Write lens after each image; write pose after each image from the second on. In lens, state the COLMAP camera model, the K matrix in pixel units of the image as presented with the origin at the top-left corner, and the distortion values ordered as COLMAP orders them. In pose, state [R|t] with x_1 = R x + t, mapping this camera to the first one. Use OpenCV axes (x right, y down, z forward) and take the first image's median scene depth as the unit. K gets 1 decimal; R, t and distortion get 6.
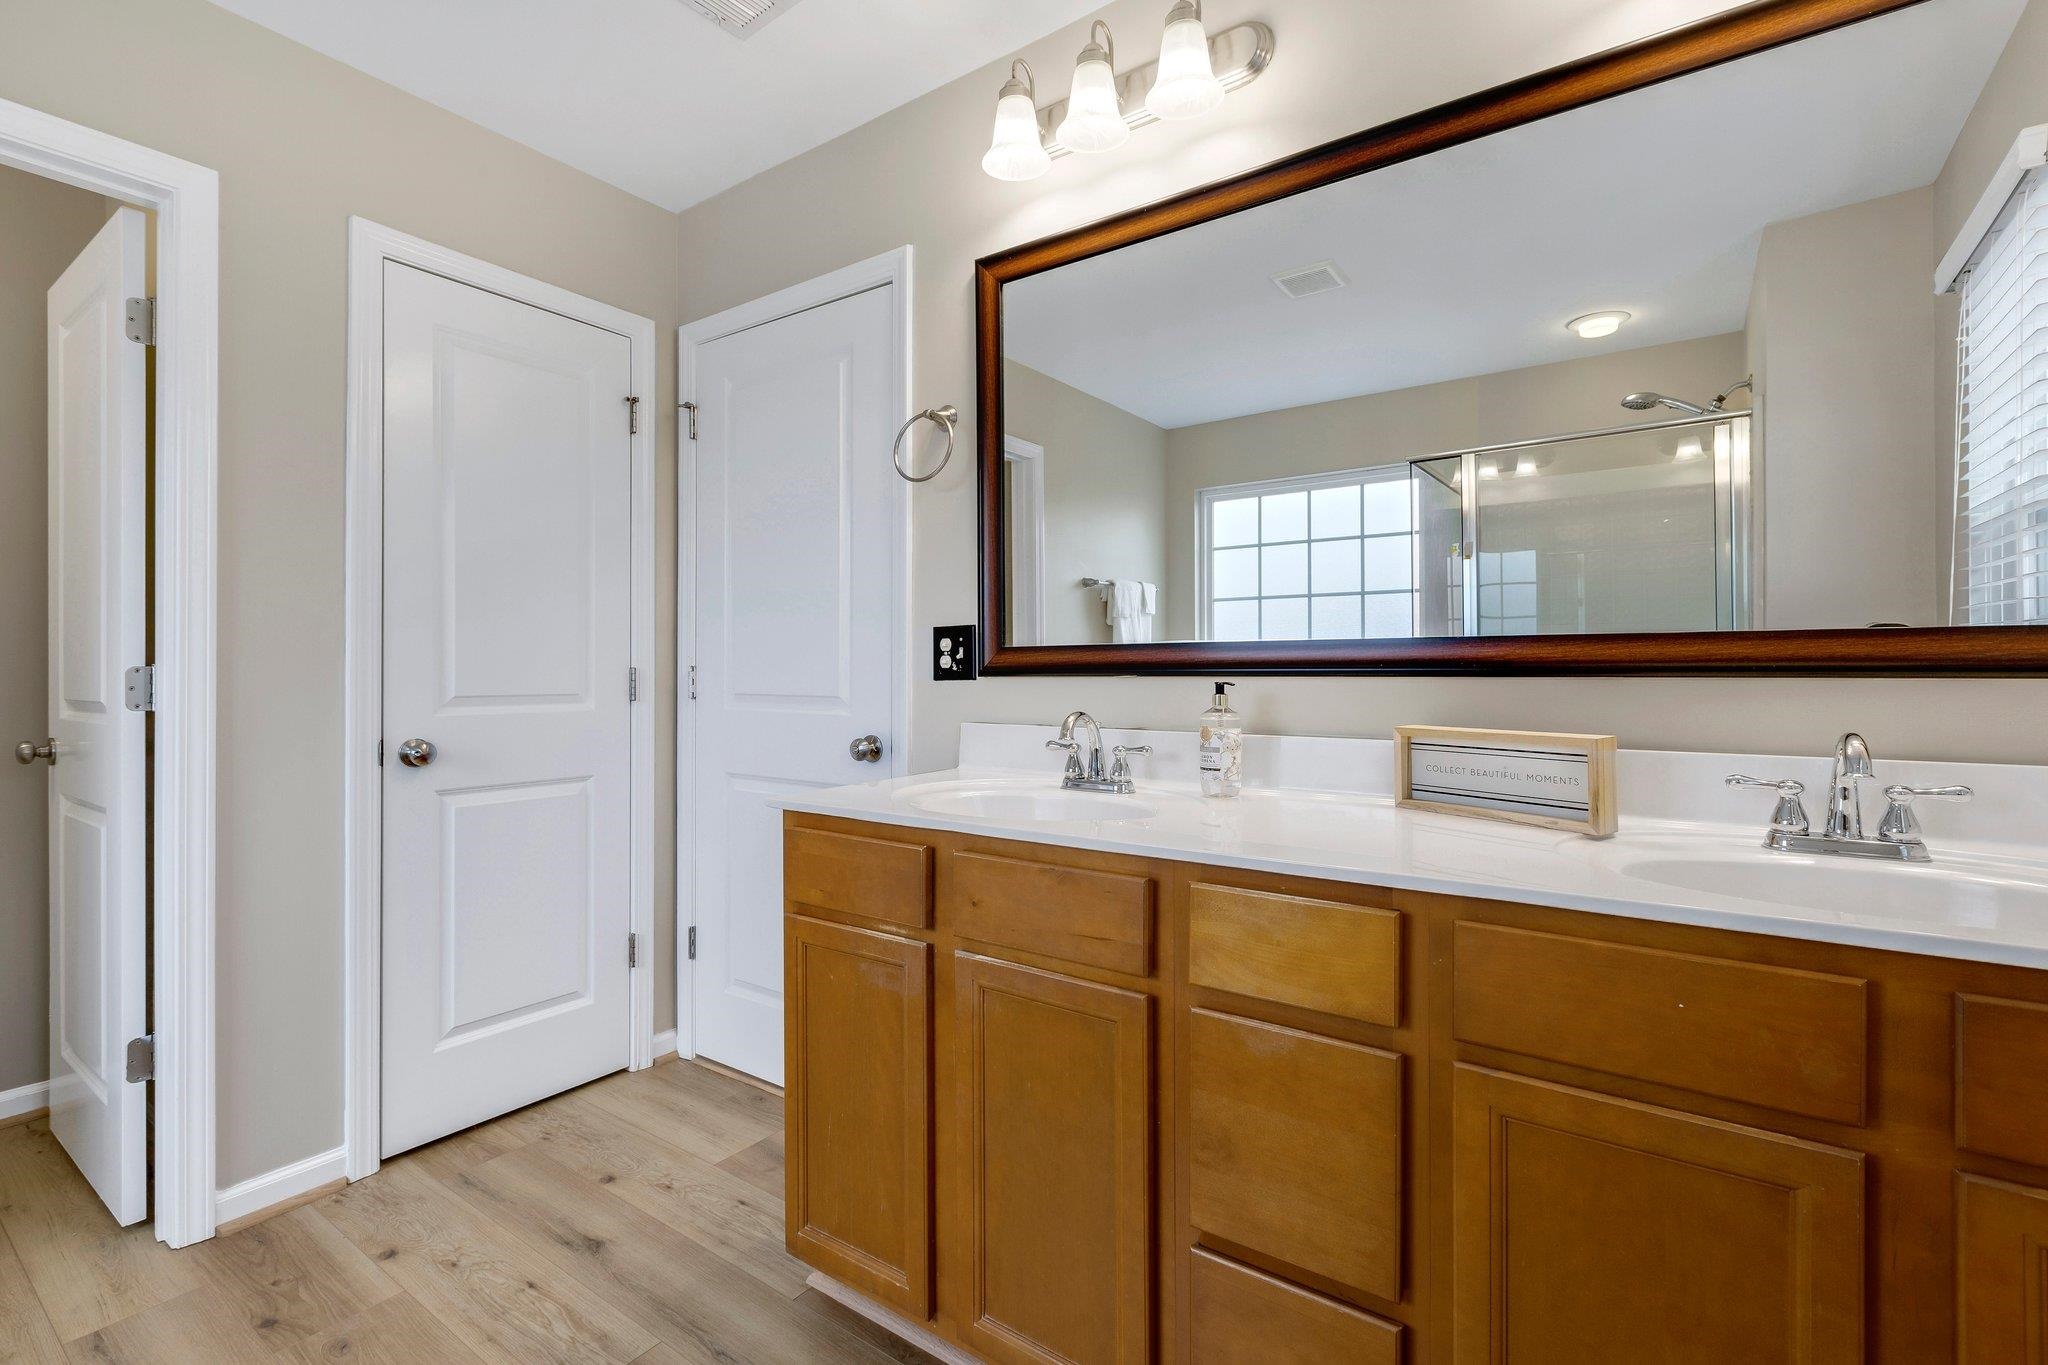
lens RADIAL K [[943.5, 0, 1037.6], [0, 943.5, 680.9], [0, 0, 1]] dist [-0.005747, -0.000710]
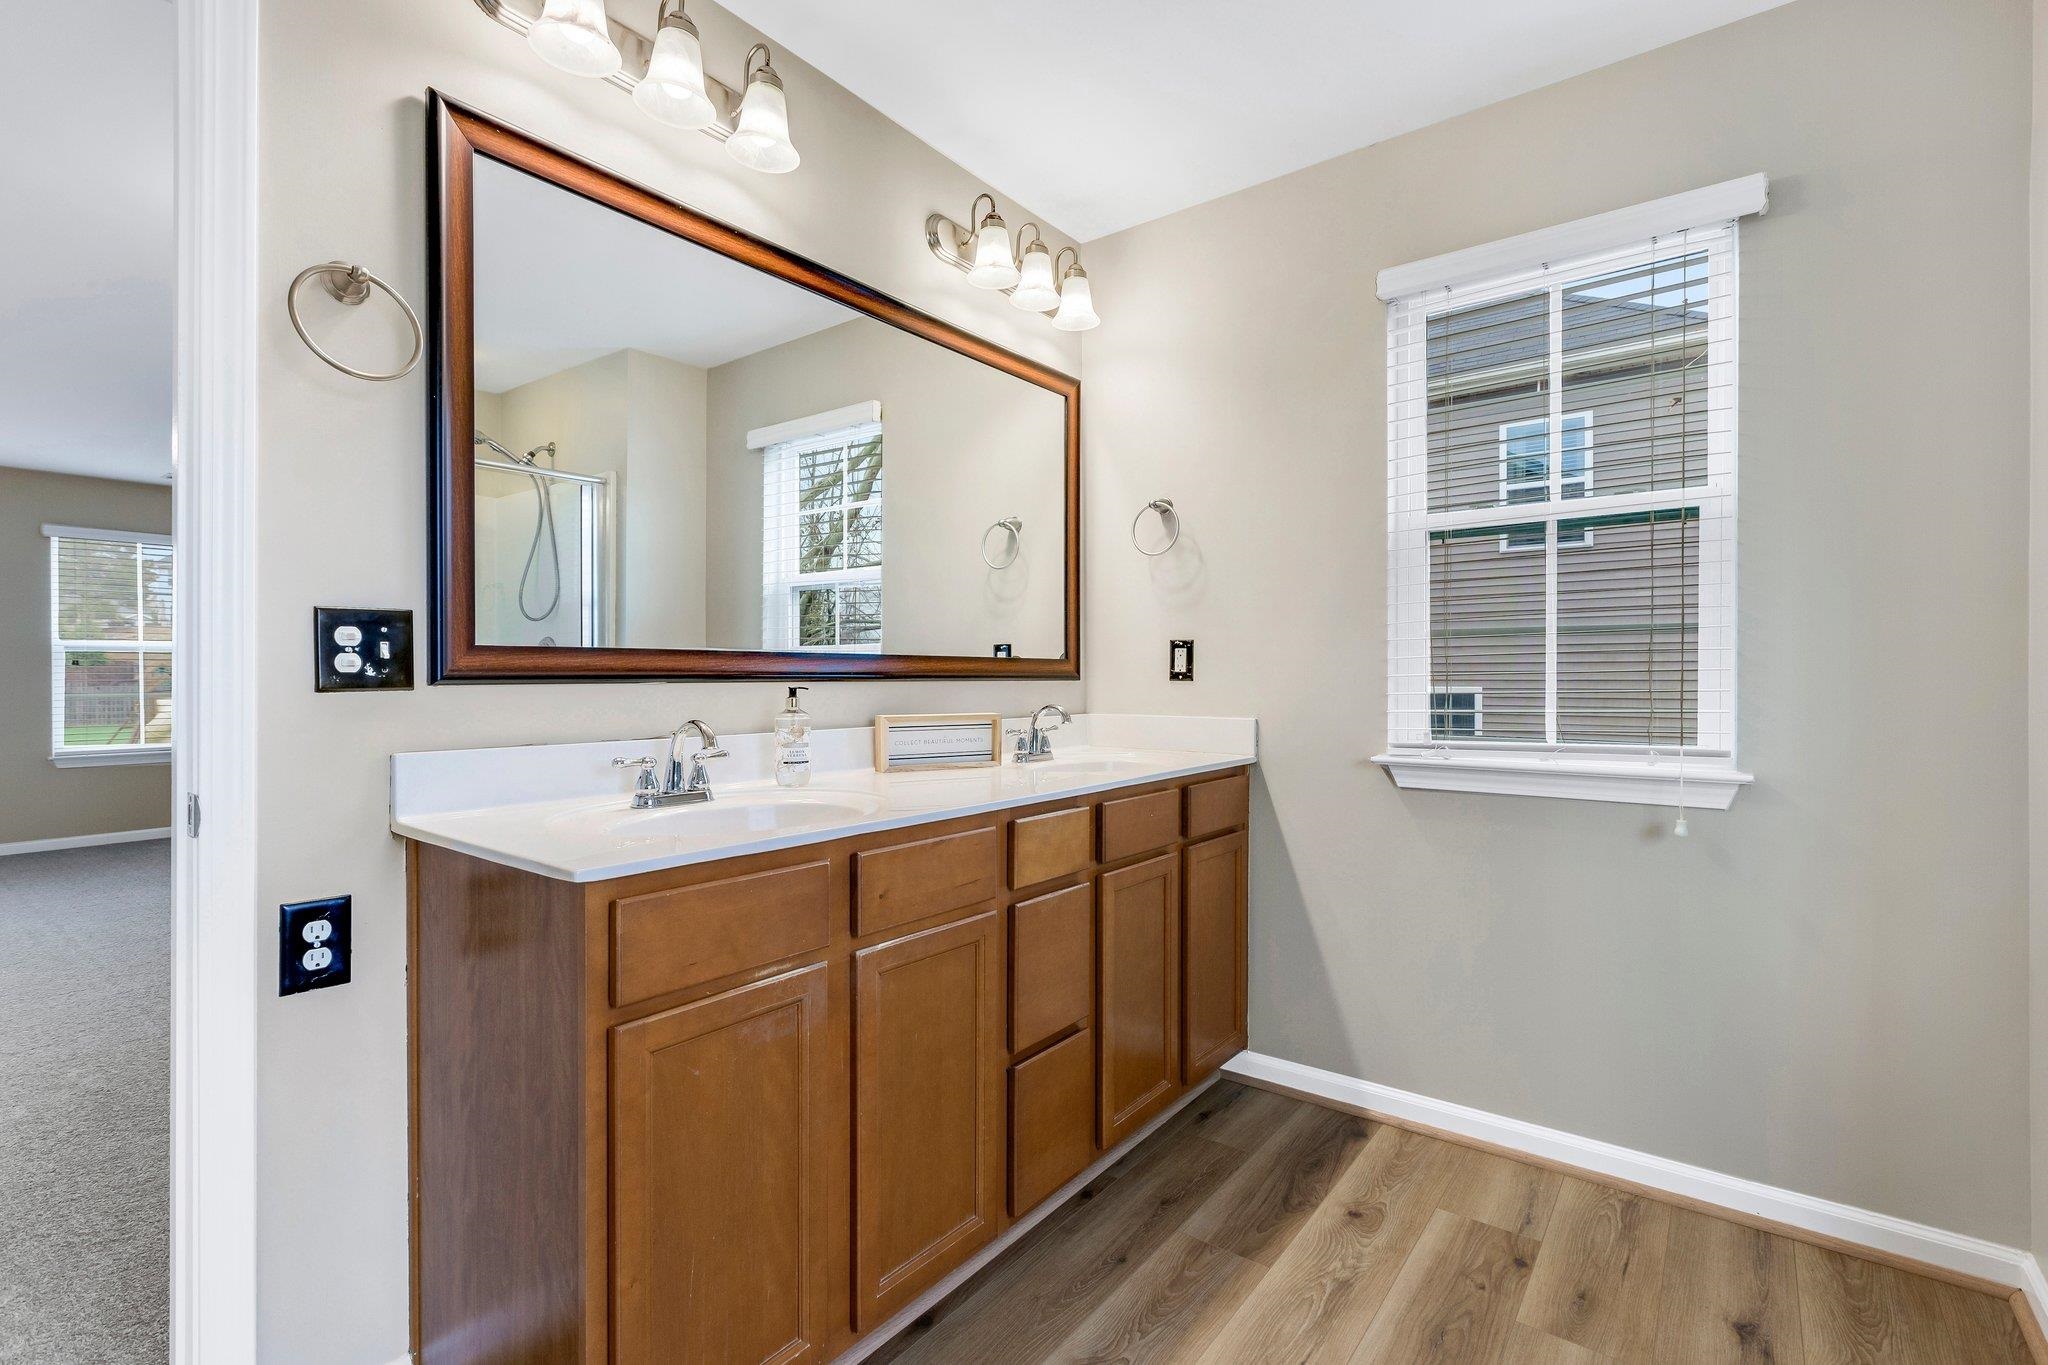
lens RADIAL K [[943.5, 0, 1011.2], [0, 943.5, 685.4], [0, 0, 1]] dist [-0.005747, -0.000710]
pose [[0.041800, -0.006788, 0.999103, -0.749495], [0.012237, 0.999905, 0.006281, -0.003490], [-0.999051, 0.011963, 0.041879, 0.542596]]
